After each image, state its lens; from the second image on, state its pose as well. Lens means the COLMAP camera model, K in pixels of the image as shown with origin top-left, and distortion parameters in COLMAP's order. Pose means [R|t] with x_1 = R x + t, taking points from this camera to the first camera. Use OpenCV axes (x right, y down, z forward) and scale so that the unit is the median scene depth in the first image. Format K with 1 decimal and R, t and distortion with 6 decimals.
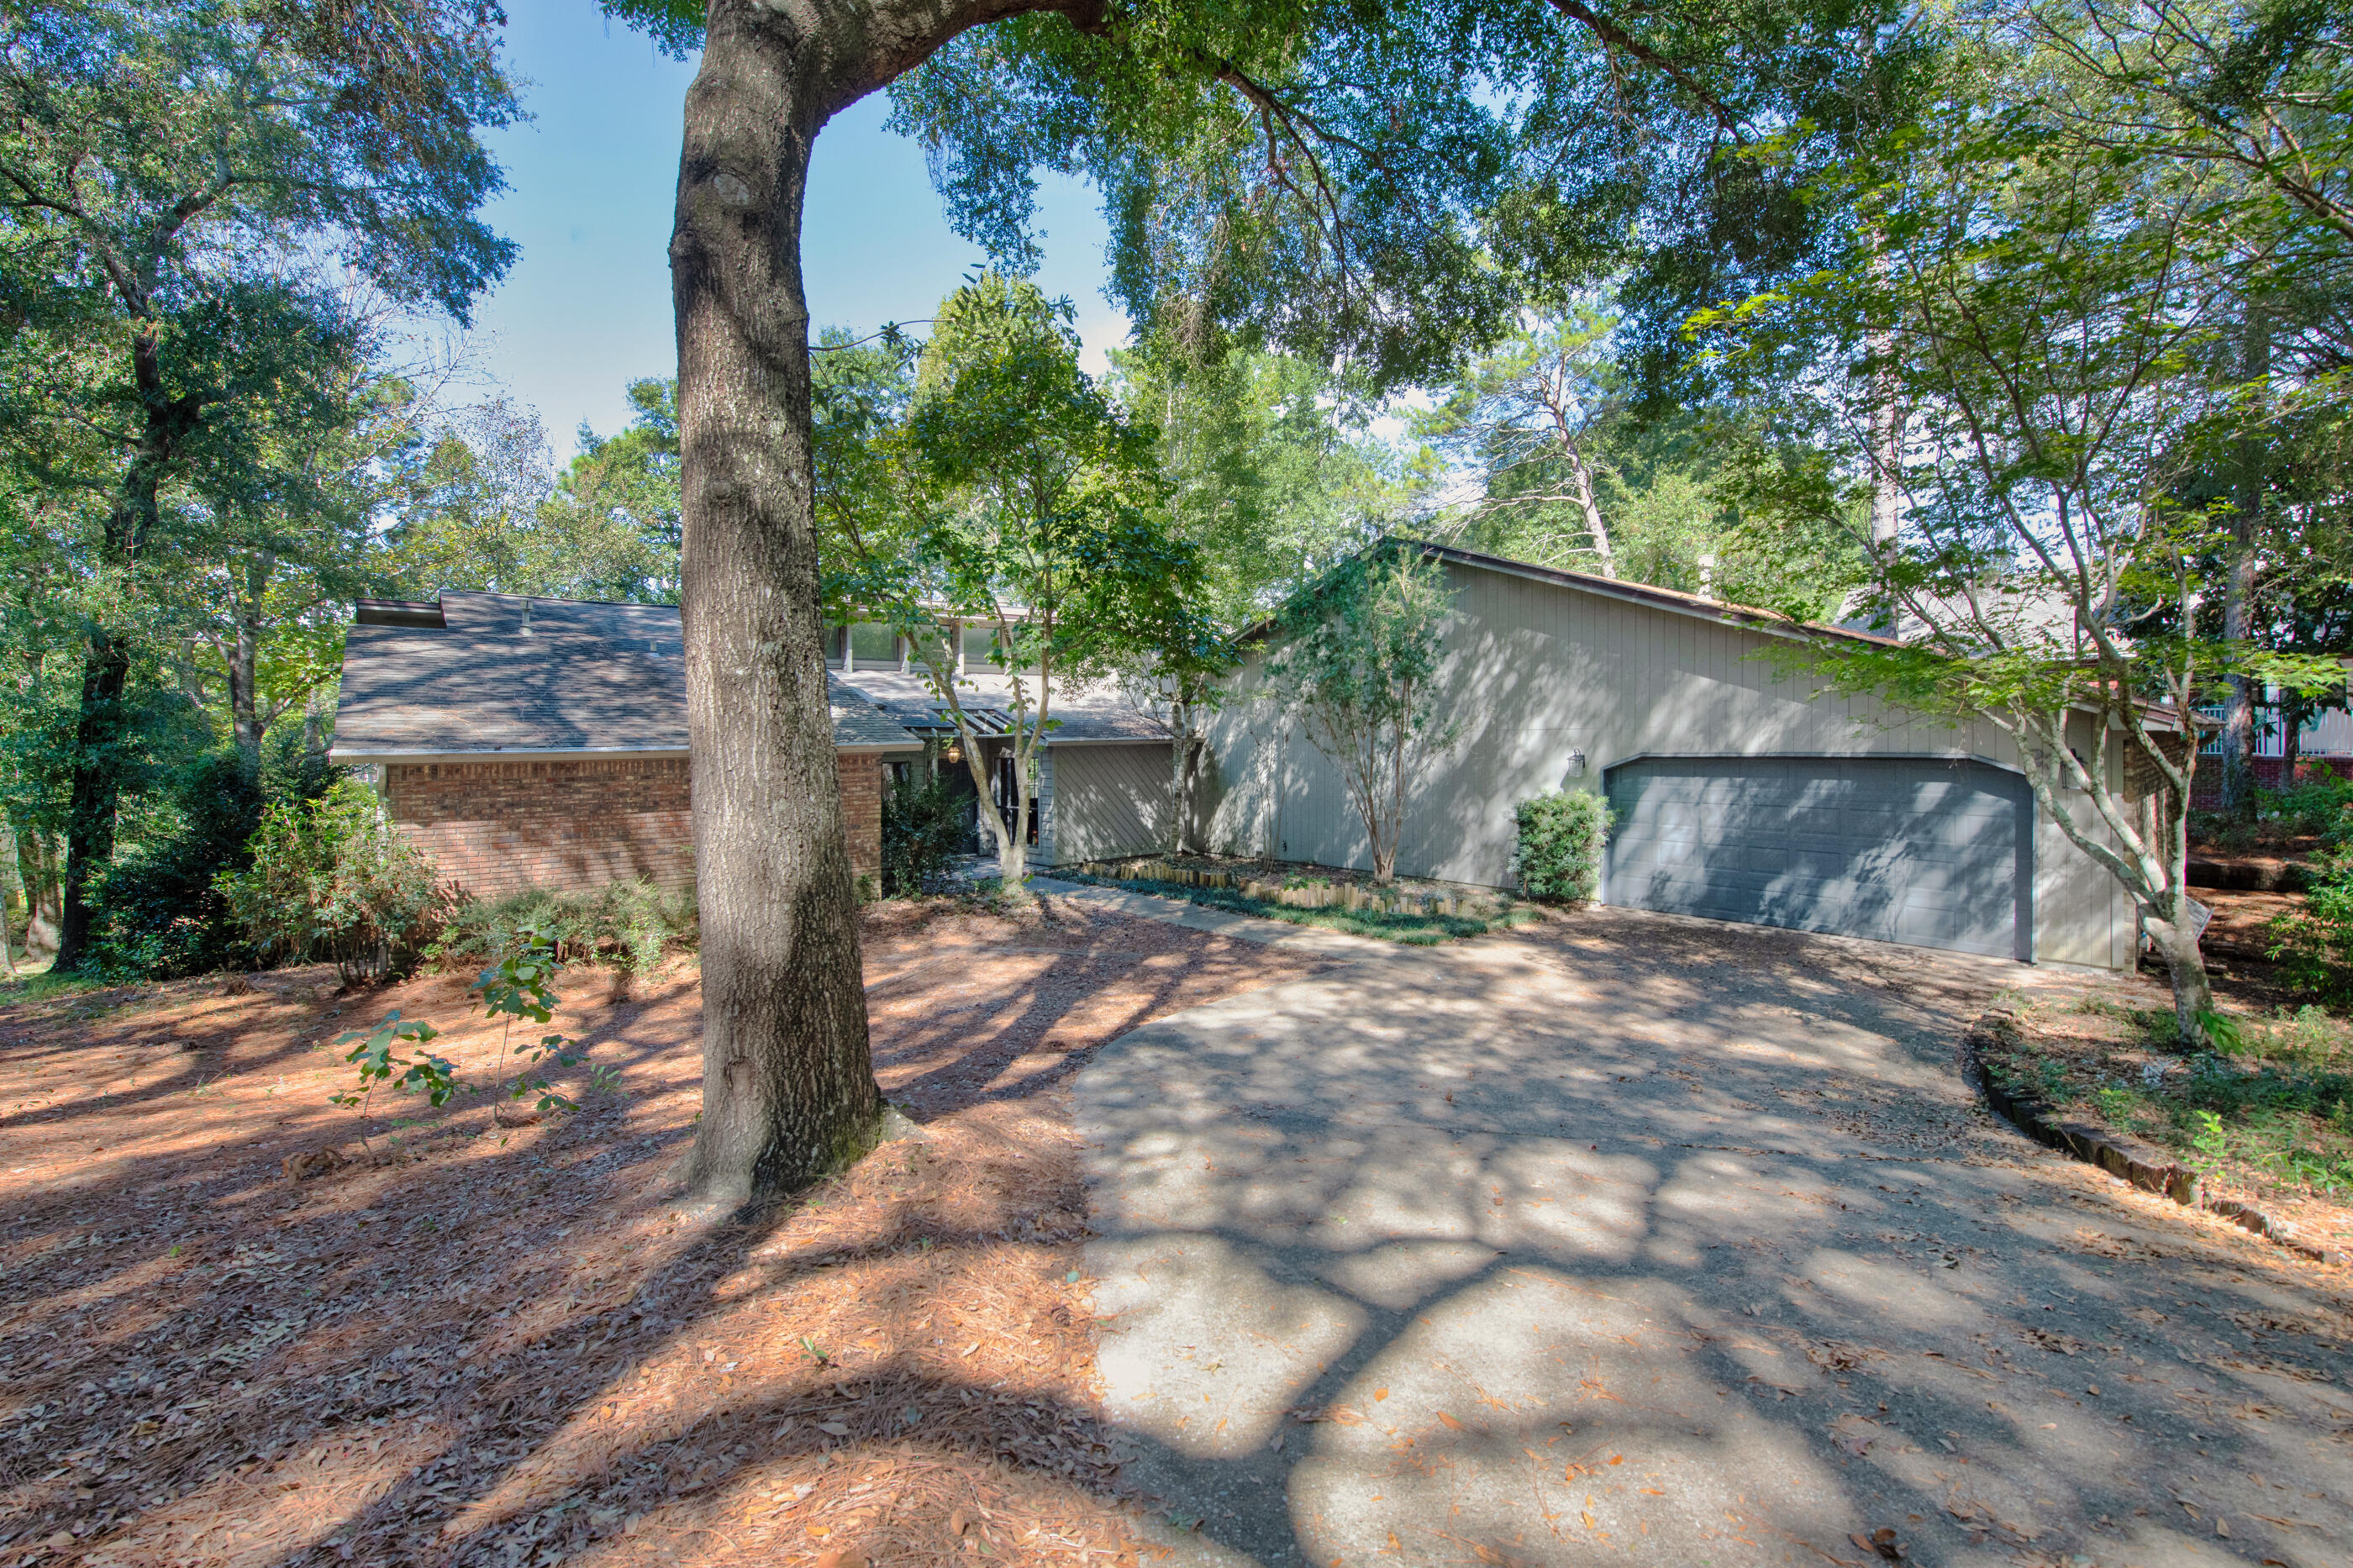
lens RADIAL K [[900.4, 0, 1170.8], [0, 900.4, 740.4], [0, 0, 1]] dist [-0.015028, -0.000214]
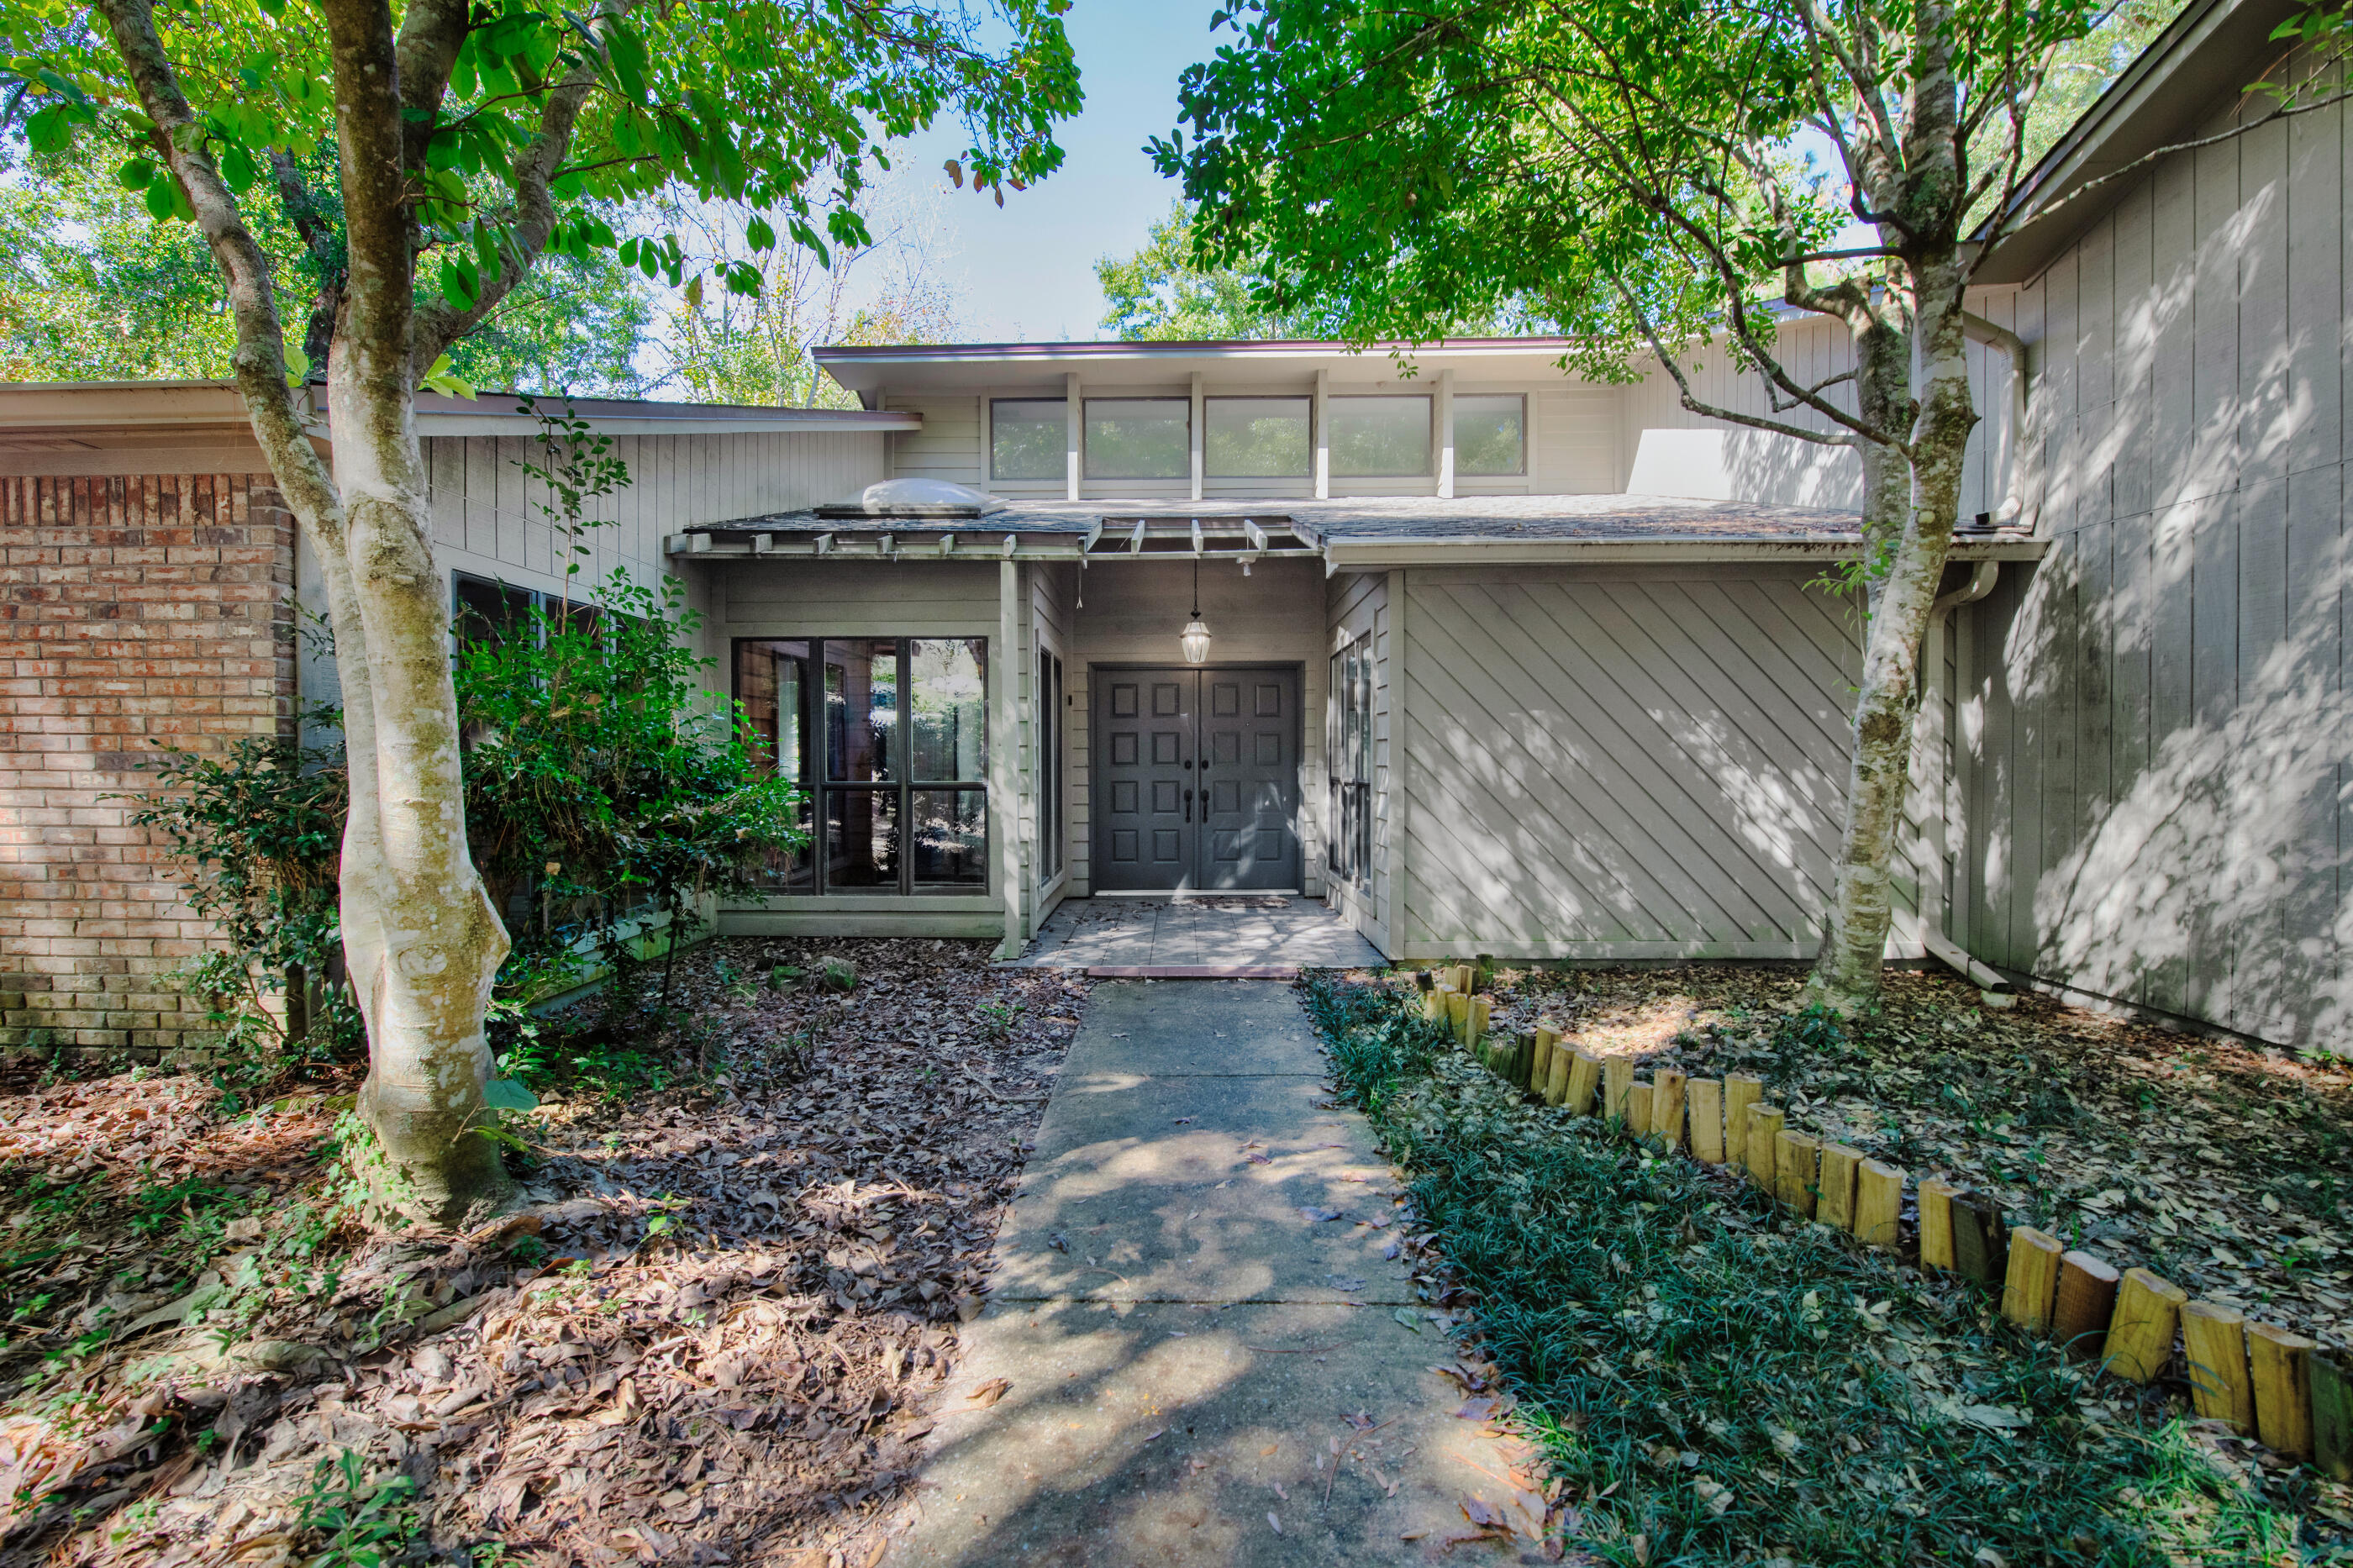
lens RADIAL K [[900.4, 0, 1170.8], [0, 900.4, 740.4], [0, 0, 1]] dist [-0.015028, -0.000214]
pose [[0.739607, 0.014759, -0.672878, 0.044947], [-0.009632, 0.999889, 0.011344, 0.095544], [0.672970, -0.001910, 0.739667, 1.135845]]
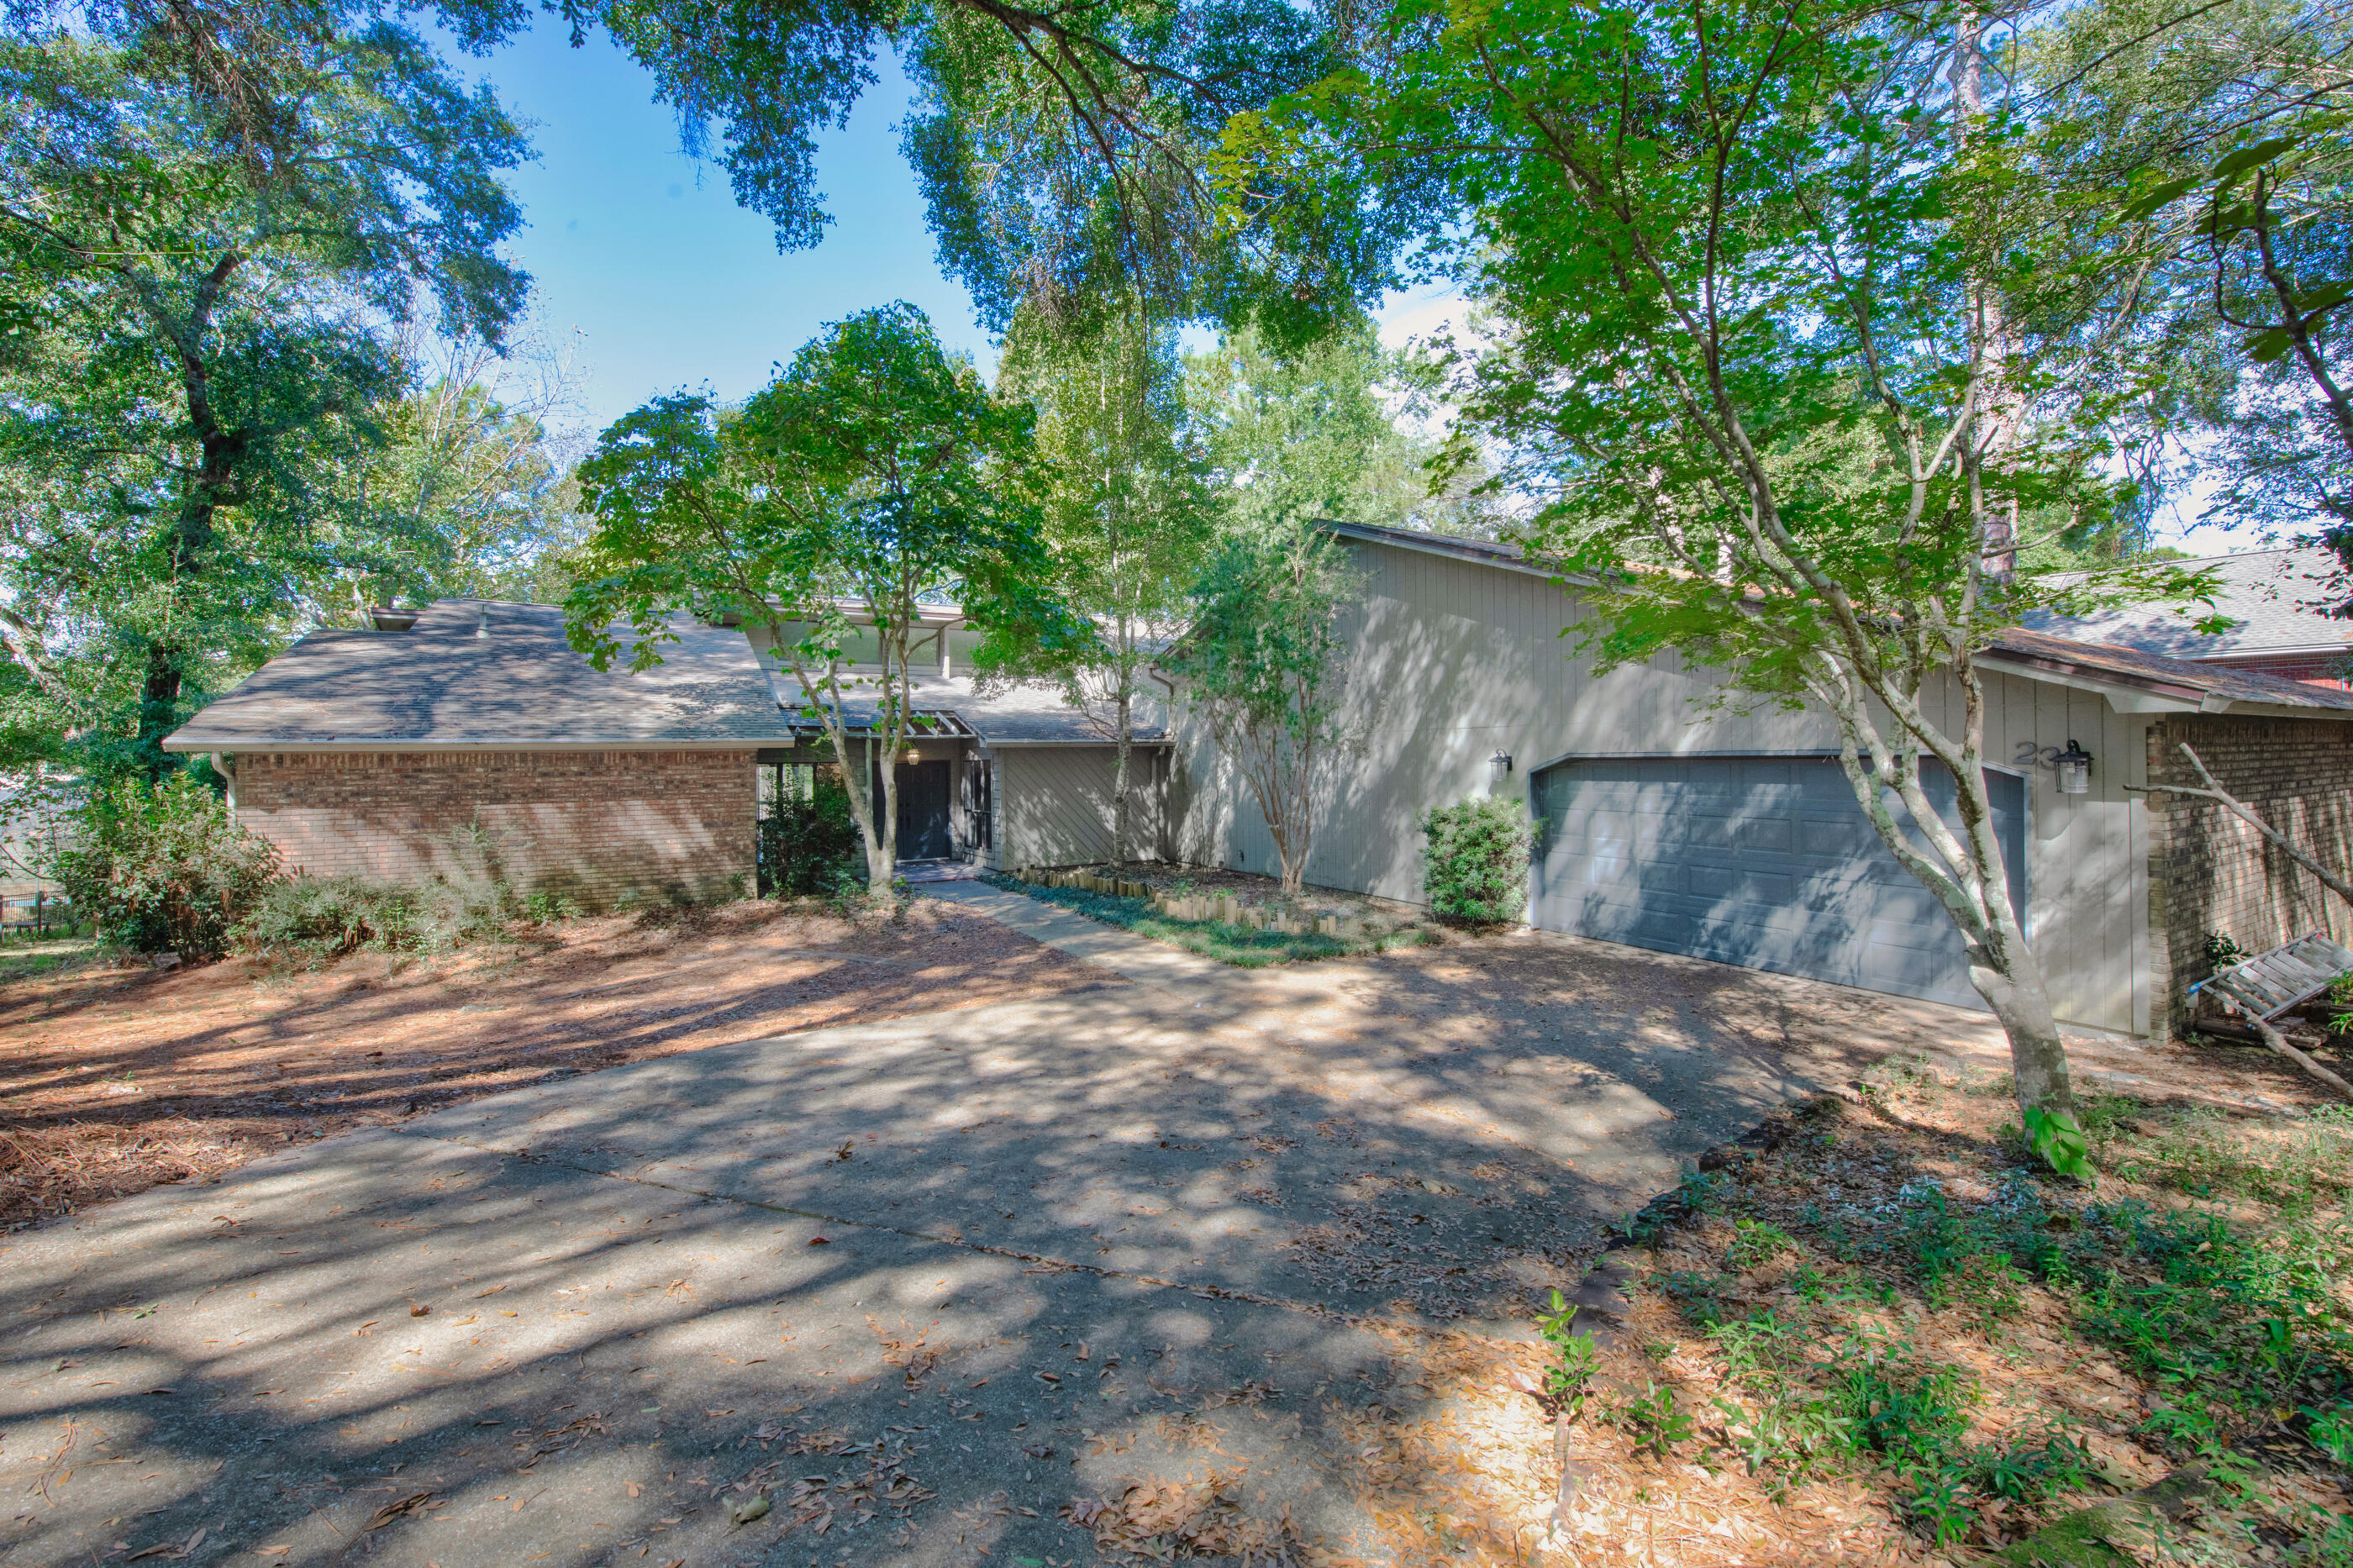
lens RADIAL K [[900.4, 0, 1170.8], [0, 900.4, 740.4], [0, 0, 1]] dist [-0.015028, -0.000214]
pose [[0.989604, 0.003337, -0.143779, 0.302226], [-0.005396, 0.999888, -0.013931, 0.017264], [0.143716, 0.014562, 0.989512, 0.104415]]
